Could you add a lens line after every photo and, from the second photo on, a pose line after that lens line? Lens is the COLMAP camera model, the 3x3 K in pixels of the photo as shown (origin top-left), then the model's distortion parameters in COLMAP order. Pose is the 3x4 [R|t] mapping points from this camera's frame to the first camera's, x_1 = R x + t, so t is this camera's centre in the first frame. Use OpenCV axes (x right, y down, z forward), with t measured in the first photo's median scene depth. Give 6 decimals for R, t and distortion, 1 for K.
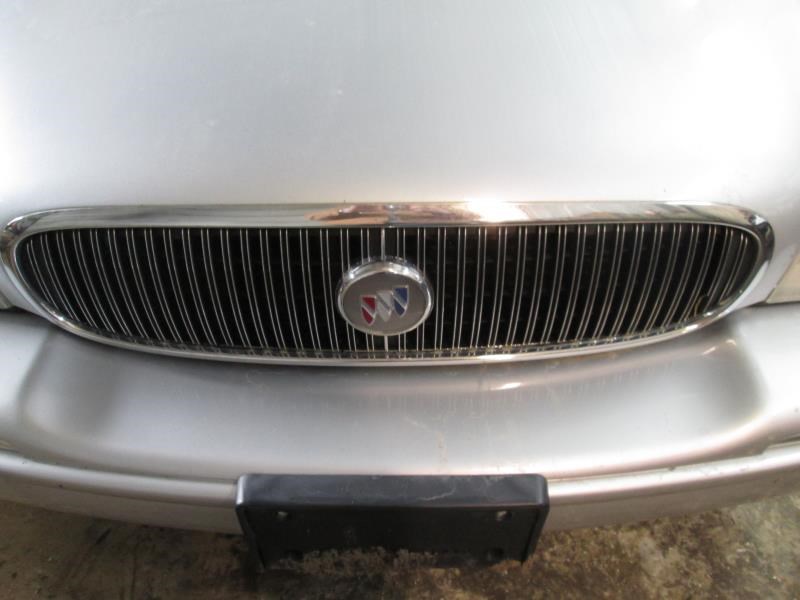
lens RADIAL K [[651.6, 0, 399.9], [0, 651.6, 306.1], [0, 0, 1]] dist [-0.040453, 0.016657]
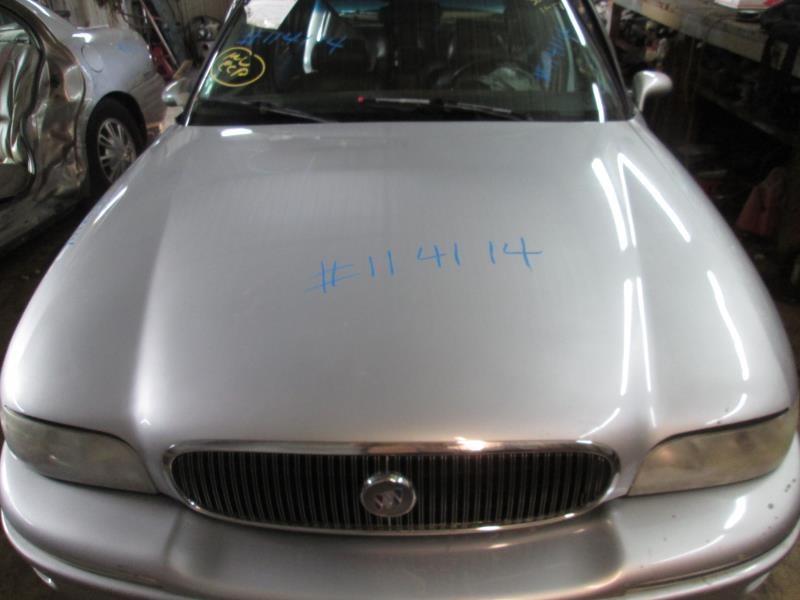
lens RADIAL K [[651.6, 0, 396.7], [0, 651.6, 292.7], [0, 0, 1]] dist [-0.040453, 0.016657]
pose [[0.999397, -0.002724, -0.034609, 0.056517], [-0.005618, 0.971091, -0.238643, -0.115195], [0.034259, 0.238693, 0.970491, -0.738152]]
